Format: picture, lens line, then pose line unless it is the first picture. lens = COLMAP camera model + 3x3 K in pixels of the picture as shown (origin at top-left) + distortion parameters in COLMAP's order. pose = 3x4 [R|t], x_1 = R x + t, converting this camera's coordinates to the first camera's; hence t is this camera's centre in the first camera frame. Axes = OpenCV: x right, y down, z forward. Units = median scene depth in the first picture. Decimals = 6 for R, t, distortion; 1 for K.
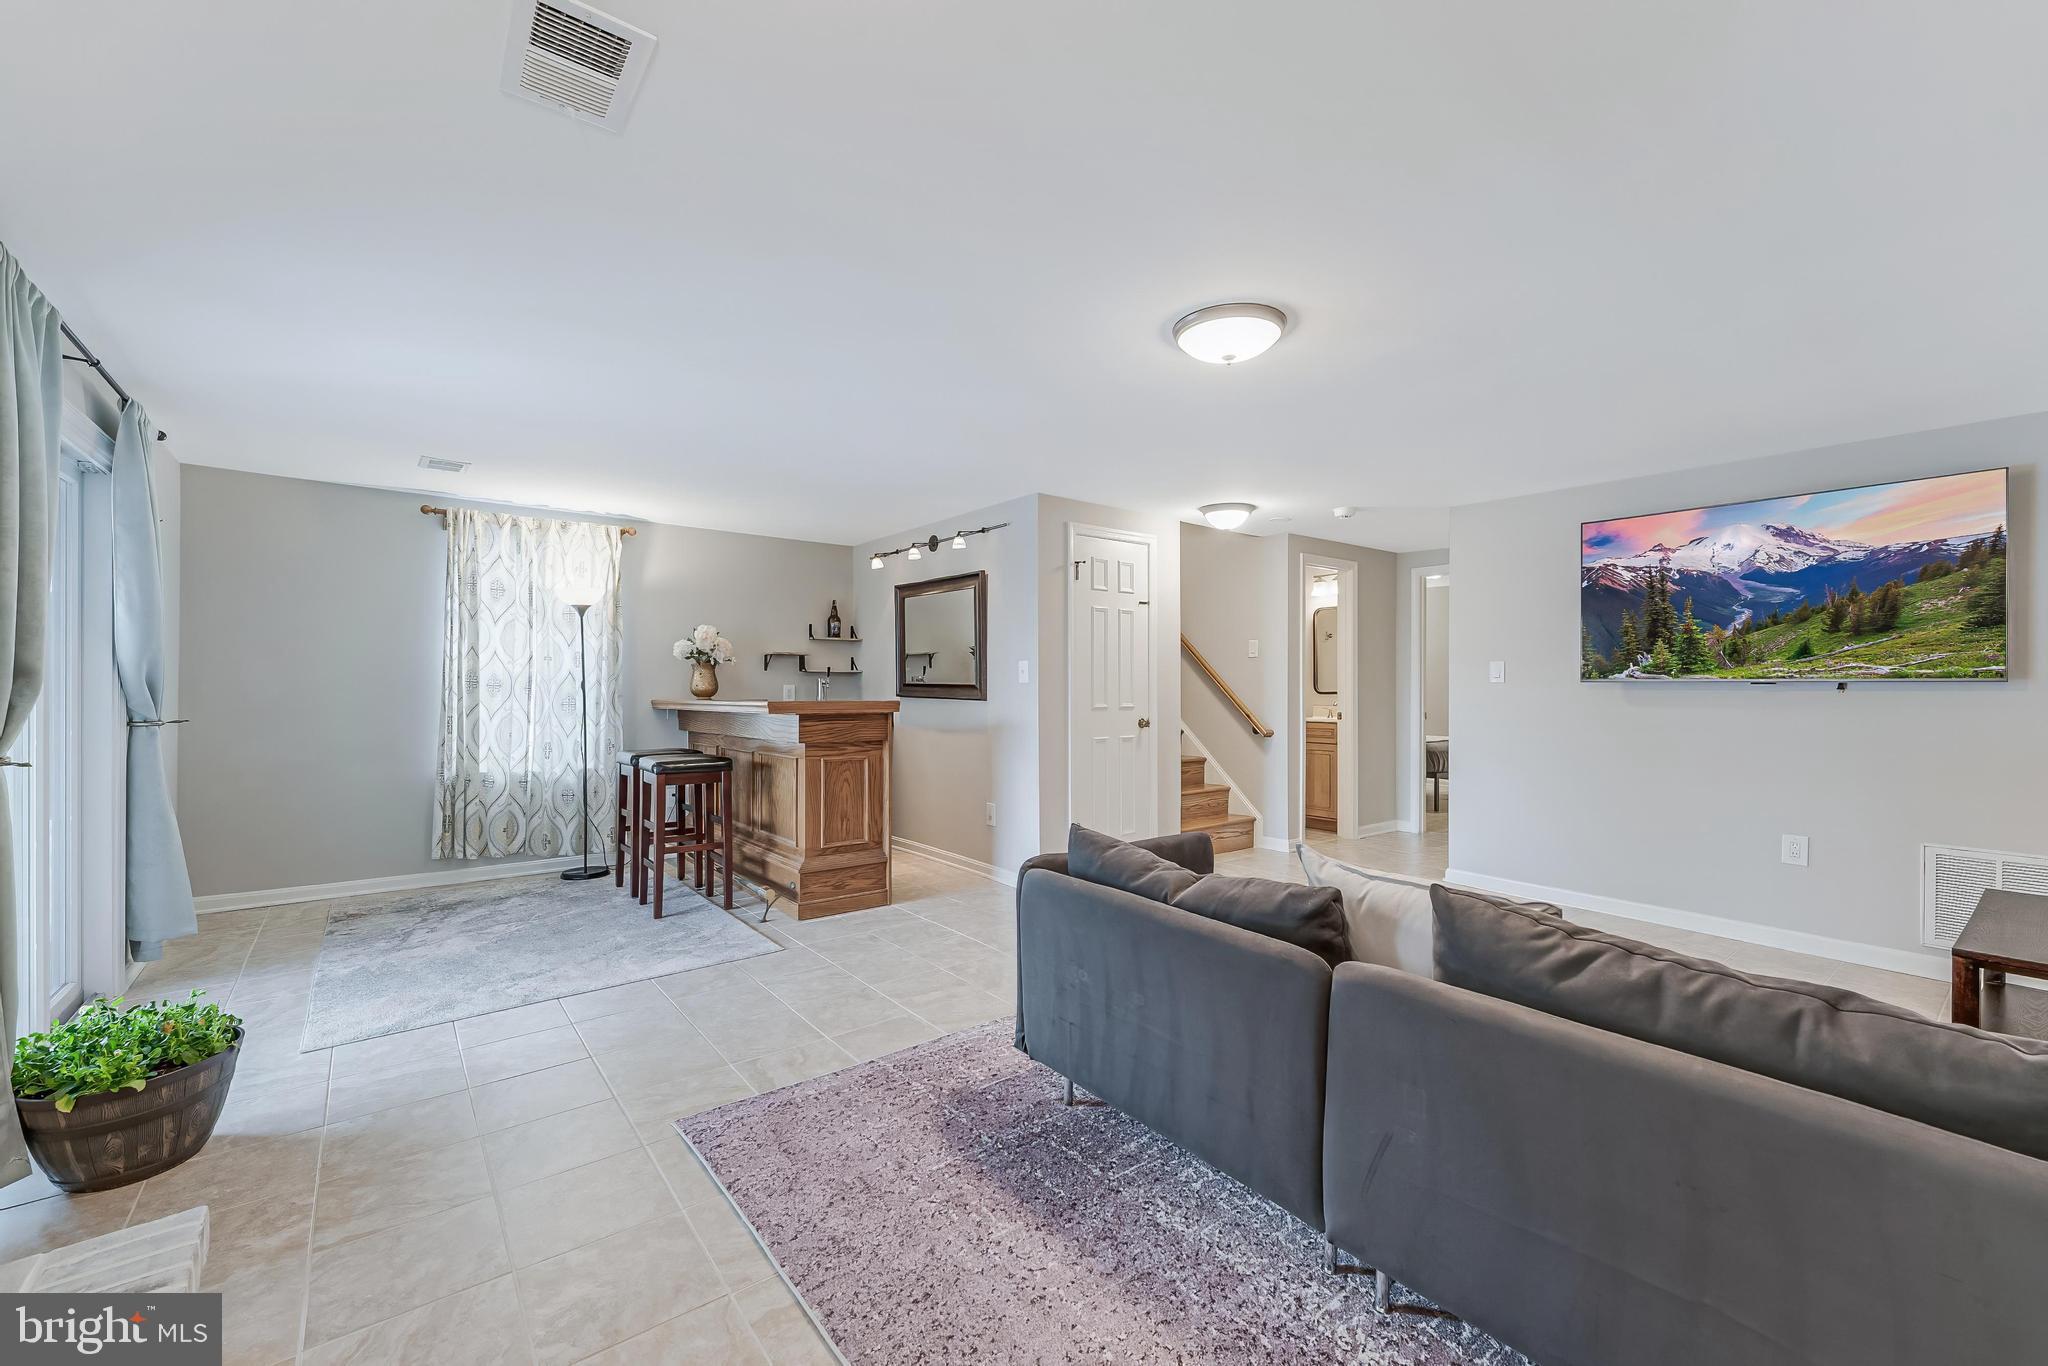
lens RADIAL K [[834.8, 0, 1033.9], [0, 834.8, 688.1], [0, 0, 1]] dist [0.000740, 0.000046]
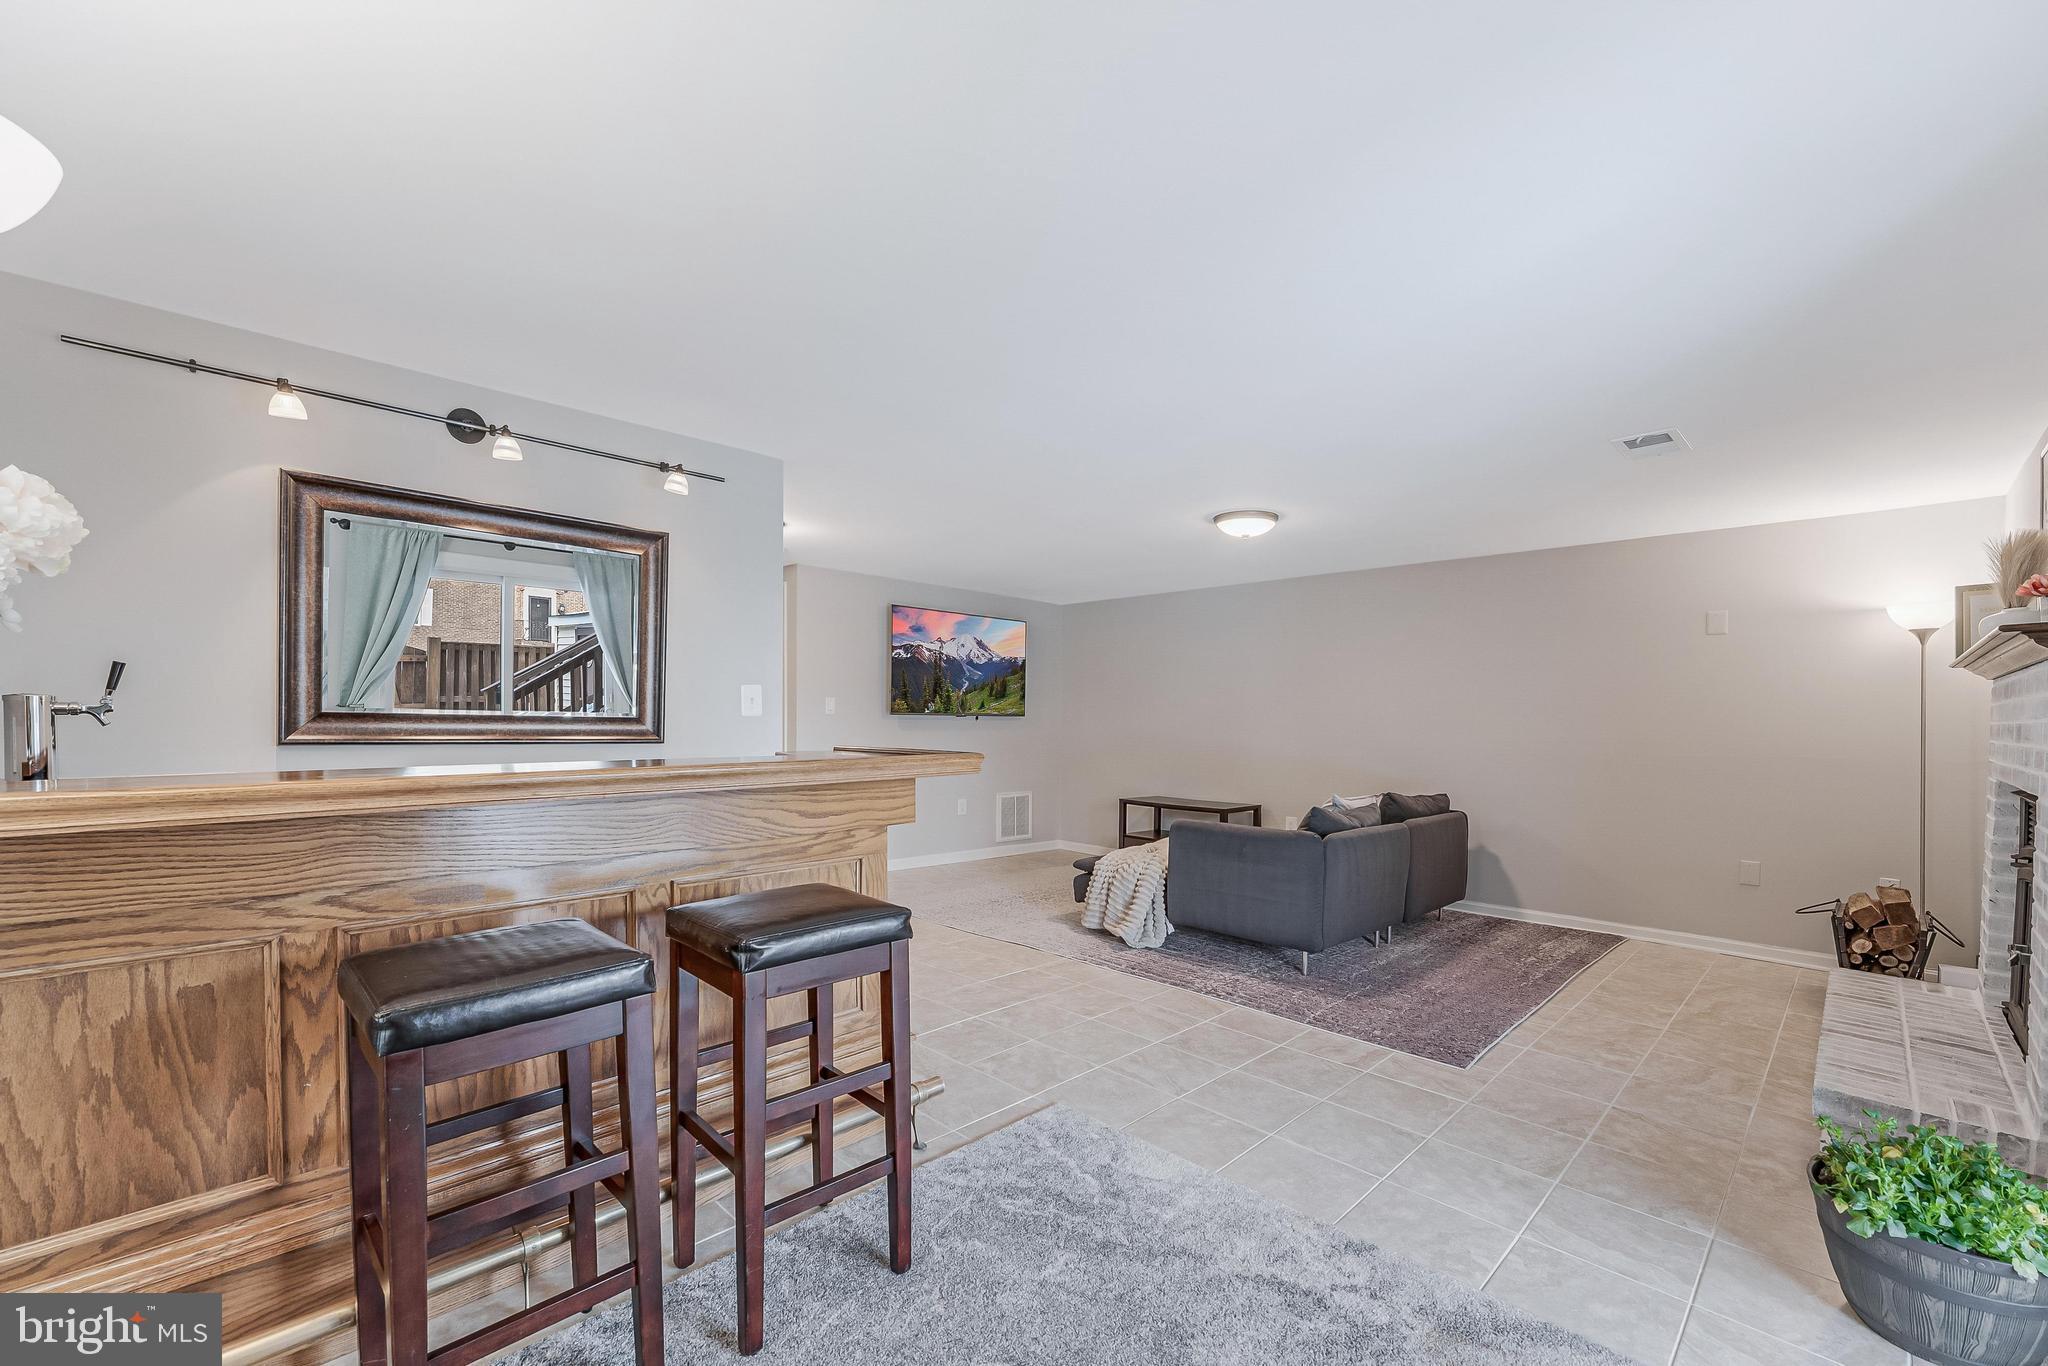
lens RADIAL K [[840.4, 0, 1031.0], [0, 840.4, 726.1], [0, 0, 1]] dist [0.017138, -0.000002]
pose [[-0.123170, -0.008503, 0.992349, -0.752482], [-0.016641, 0.999840, 0.006502, -0.008238], [-0.992246, -0.015713, -0.123292, 0.836656]]
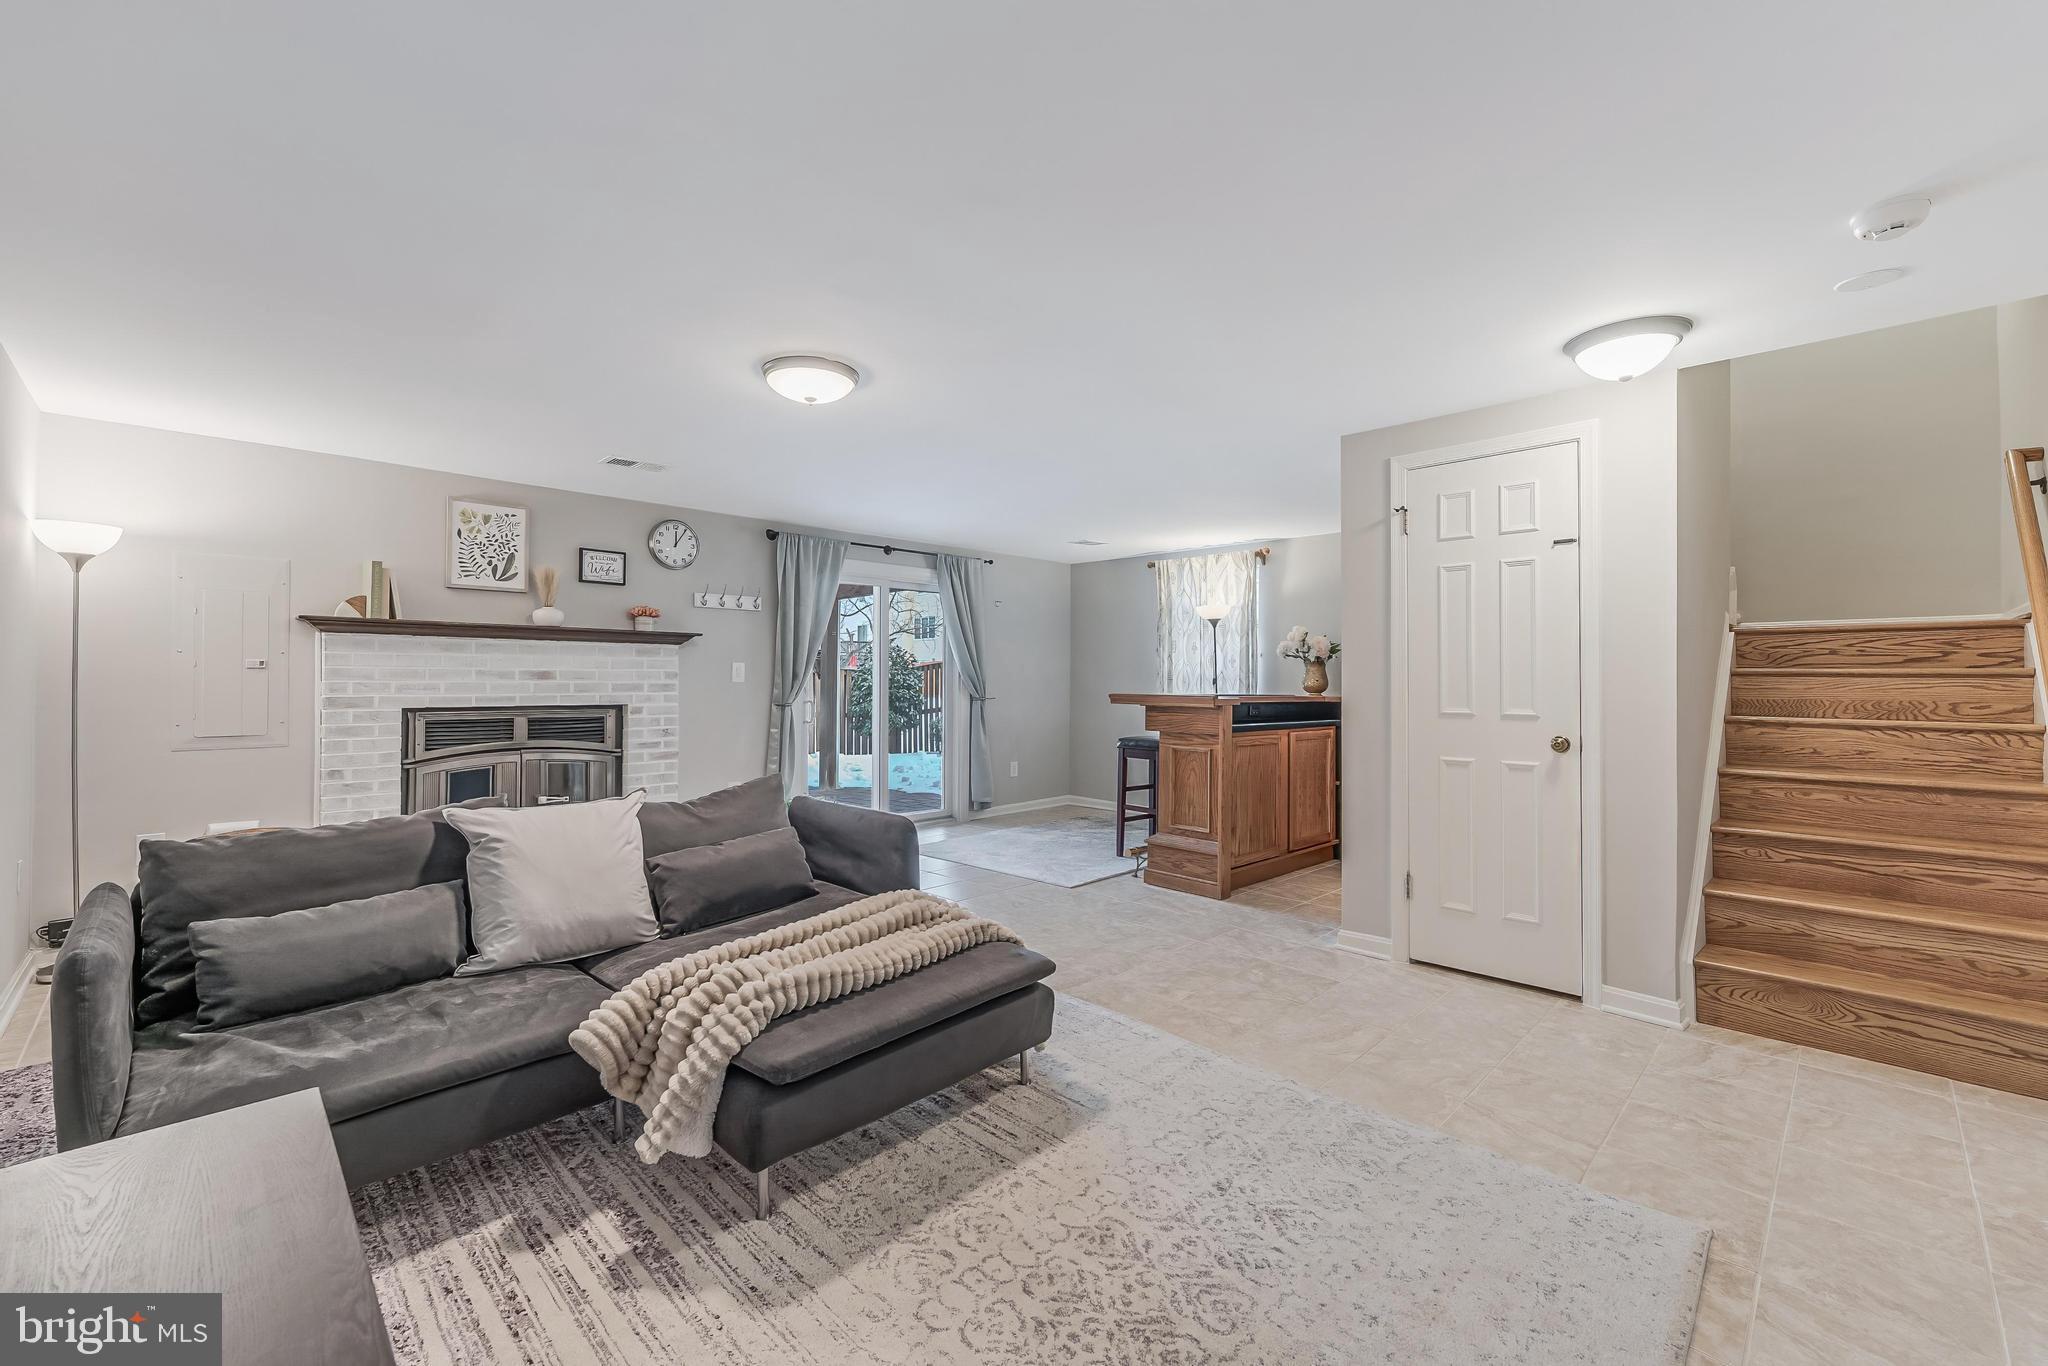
lens RADIAL K [[827.5, 0, 1026.6], [0, 827.5, 674.8], [0, 0, 1]] dist [0.000254, 0.000014]
pose [[0.117849, -0.008147, -0.992998, 0.711861], [-0.005100, 0.999948, -0.008809, -0.000749], [0.993018, 0.006103, 0.117801, 0.586478]]
